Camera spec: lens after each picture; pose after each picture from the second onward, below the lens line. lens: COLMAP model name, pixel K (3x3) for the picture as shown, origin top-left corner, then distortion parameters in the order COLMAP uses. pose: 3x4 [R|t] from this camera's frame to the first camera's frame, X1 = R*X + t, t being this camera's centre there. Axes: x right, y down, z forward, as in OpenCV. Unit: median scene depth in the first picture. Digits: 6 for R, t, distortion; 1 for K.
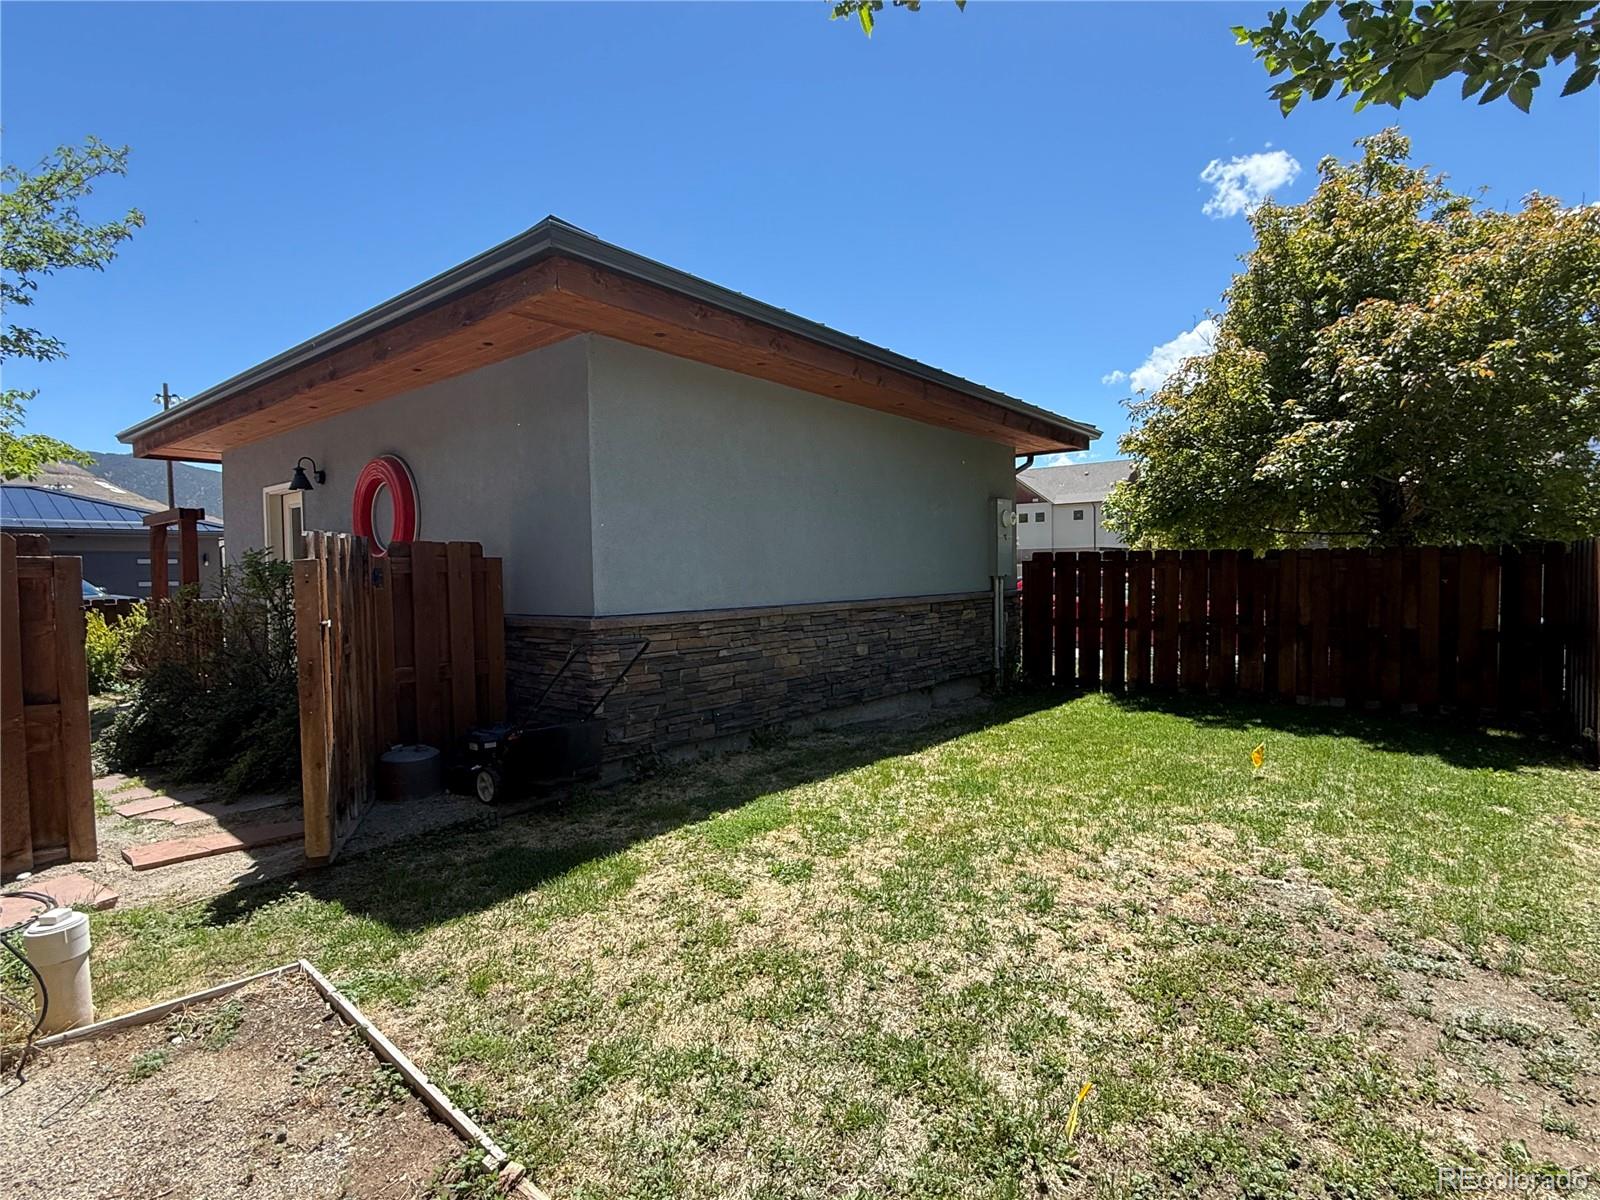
lens RADIAL K [[802.7, 0, 802.0], [0, 802.7, 601.3], [0, 0, 1]] dist [-0.000517, -0.000022]
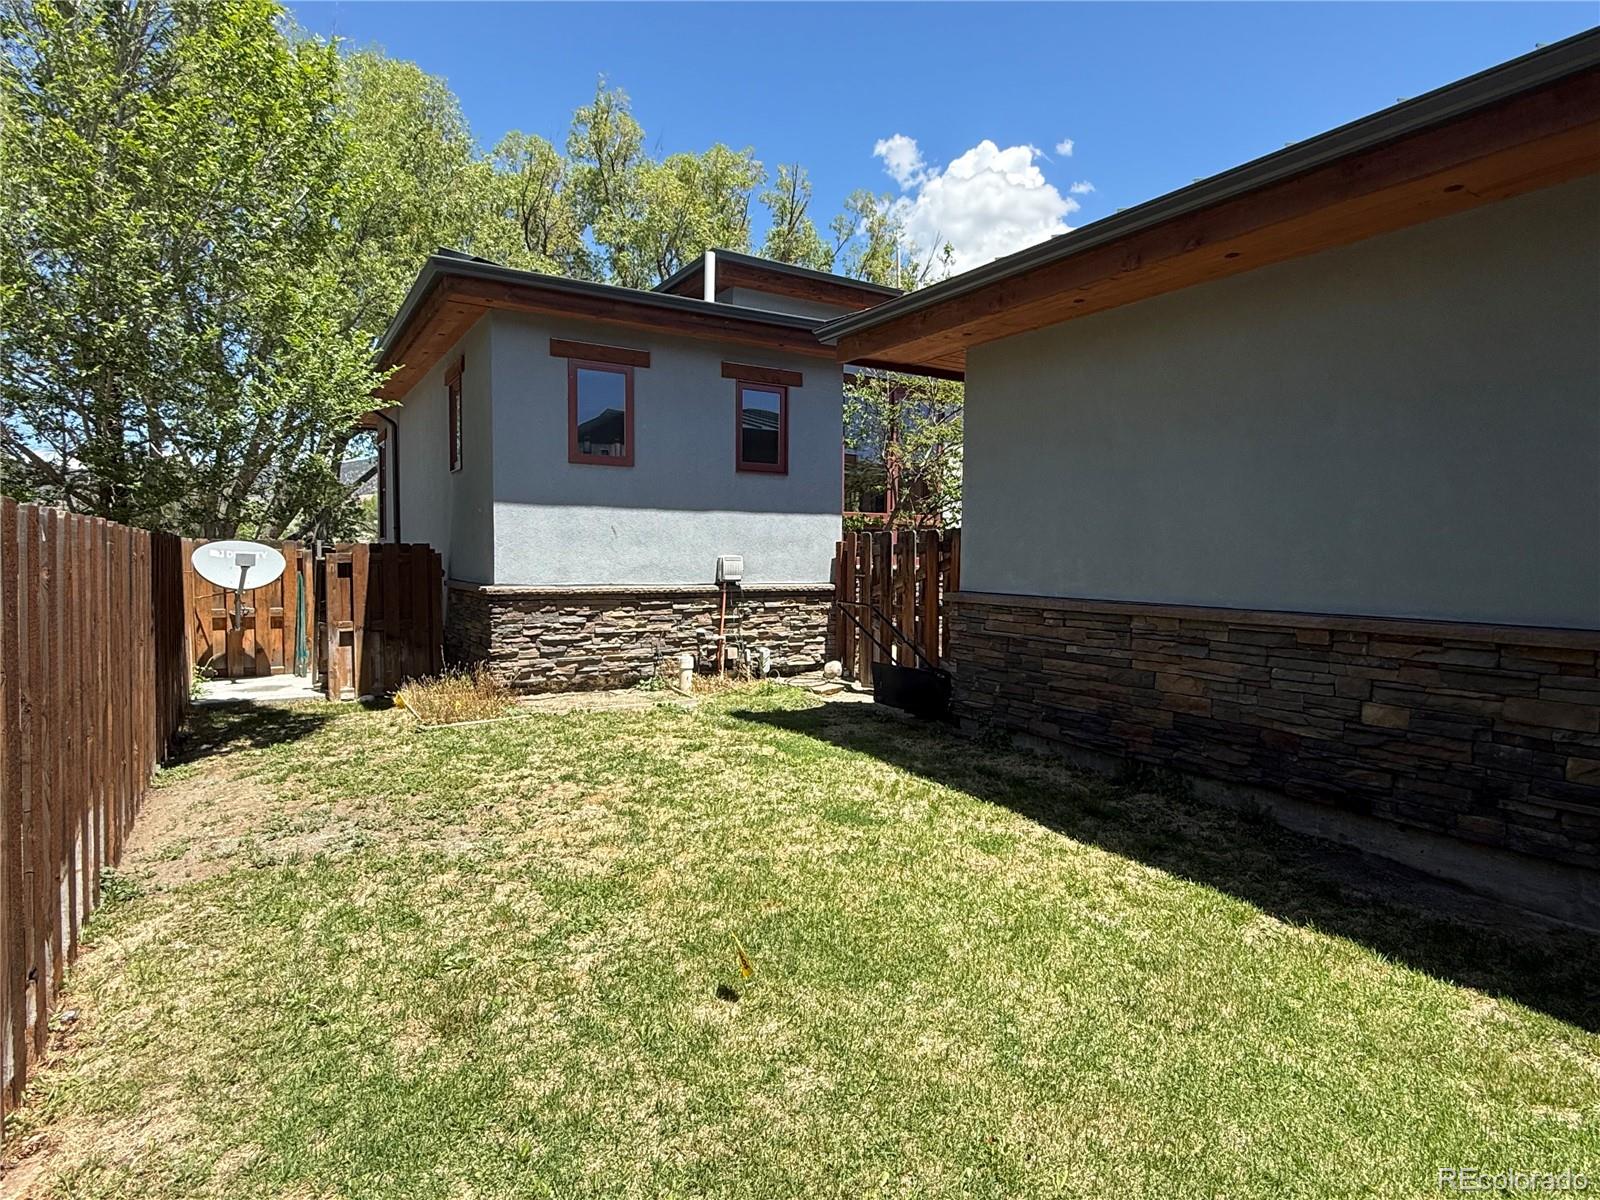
lens RADIAL K [[886.6, 0, 801.3], [0, 886.6, 593.9], [0, 0, 1]] dist [-0.000469, -0.000026]
pose [[-0.339150, 0.053466, -0.939212, 0.873307], [-0.040969, 0.996597, 0.071527, -0.050252], [0.939840, 0.062737, -0.335806, 1.012056]]
